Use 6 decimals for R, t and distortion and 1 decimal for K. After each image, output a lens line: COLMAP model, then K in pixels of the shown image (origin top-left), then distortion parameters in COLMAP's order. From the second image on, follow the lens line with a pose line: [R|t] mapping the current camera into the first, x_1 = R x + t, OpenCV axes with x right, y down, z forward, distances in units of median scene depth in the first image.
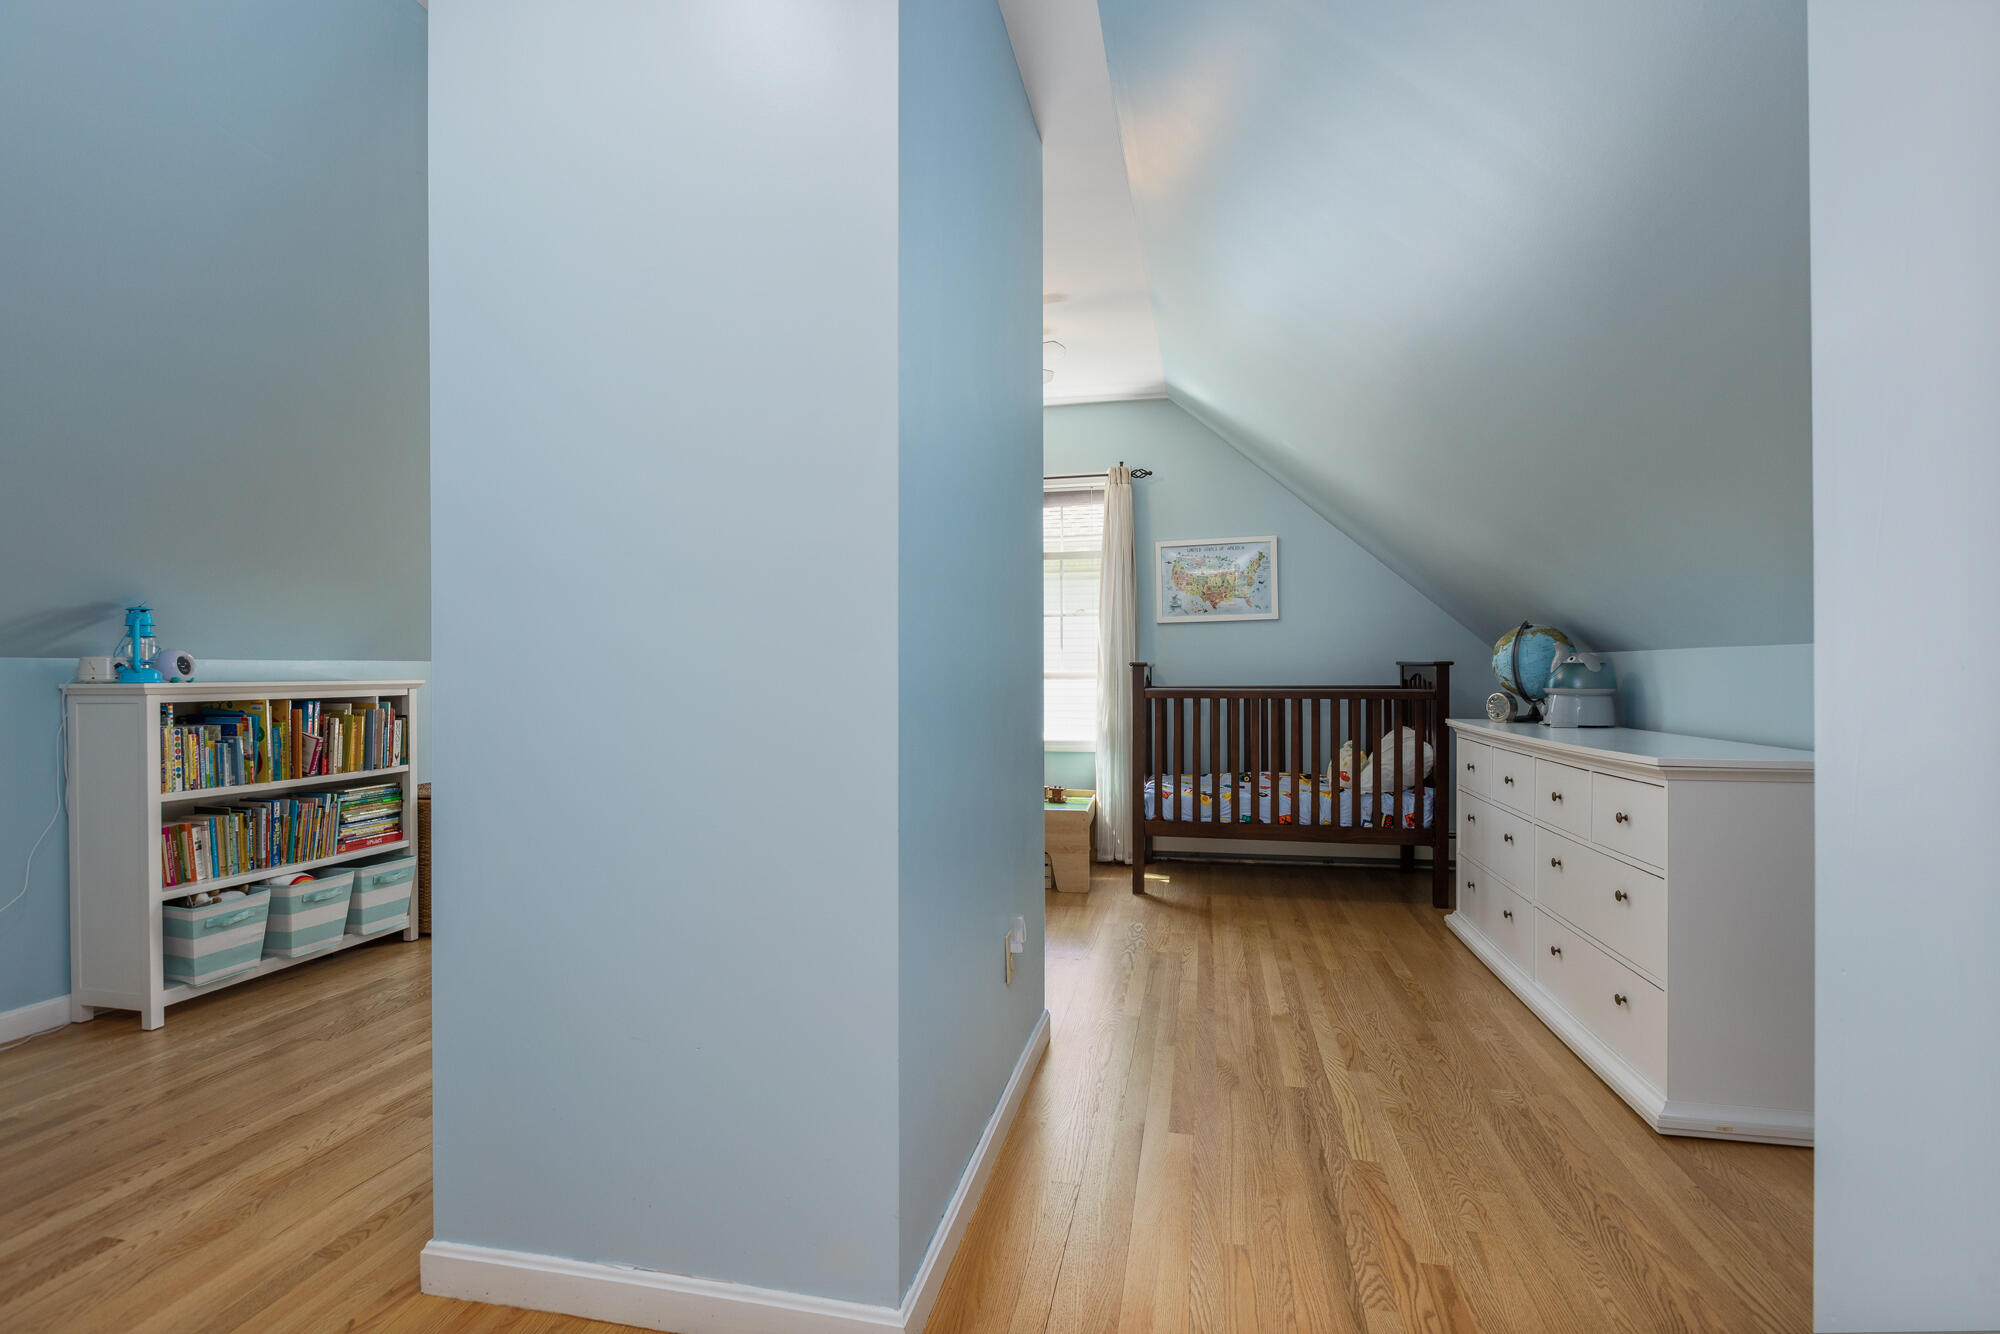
lens RADIAL K [[949.3, 0, 1001.3], [0, 949.3, 674.1], [0, 0, 1]] dist [-0.001486, -0.000446]
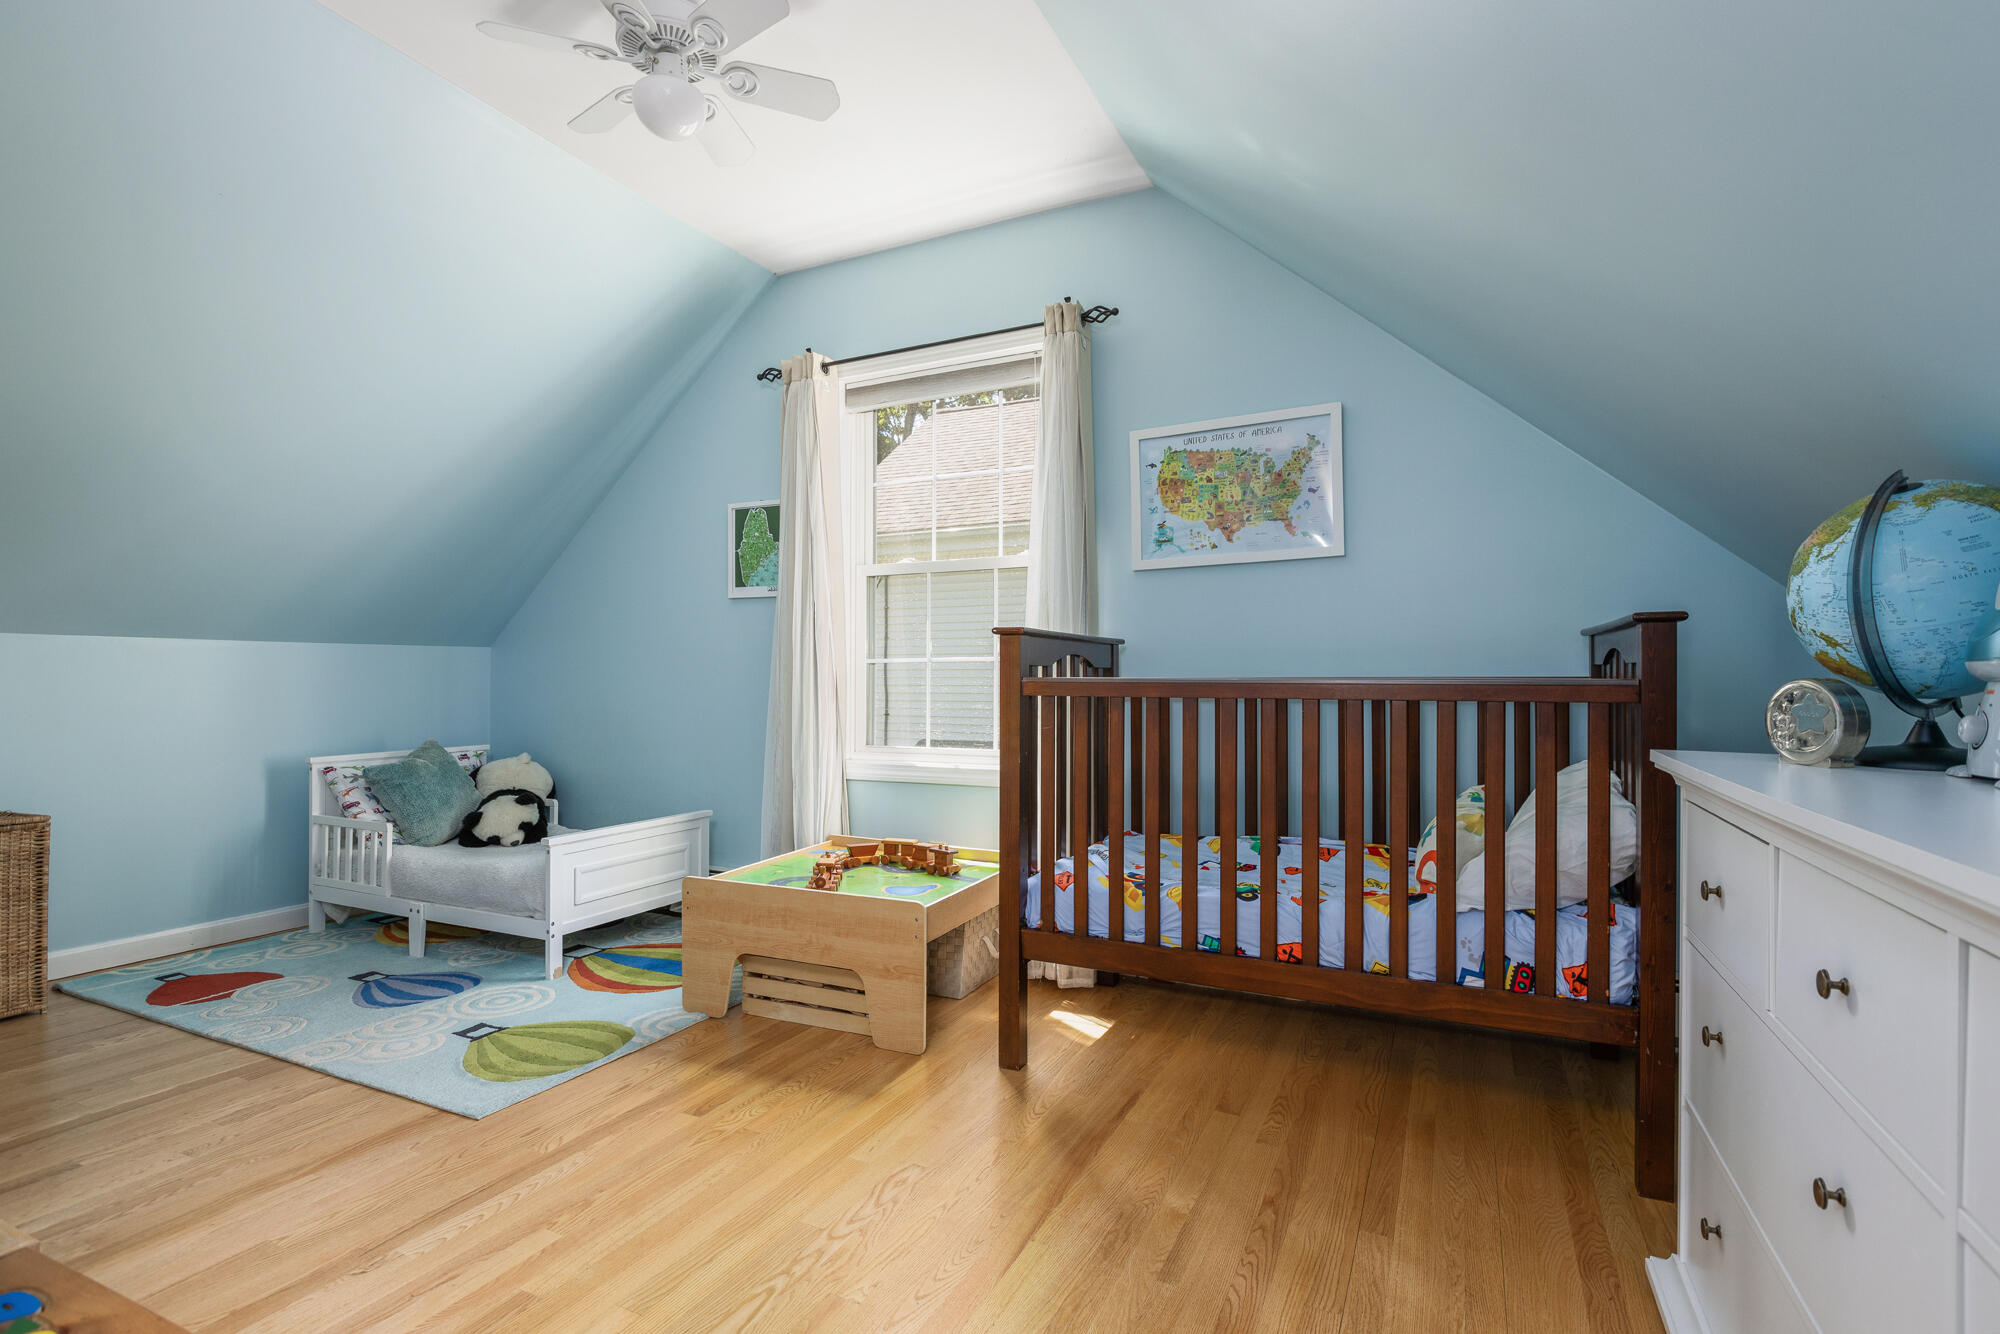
lens RADIAL K [[949.3, 0, 996.9], [0, 949.3, 672.1], [0, 0, 1]] dist [-0.001486, -0.000446]
pose [[0.969961, 0.001699, -0.243256, 0.277639], [-0.004305, 0.999939, -0.010181, 0.018479], [0.243224, 0.010923, 0.969909, 0.510353]]
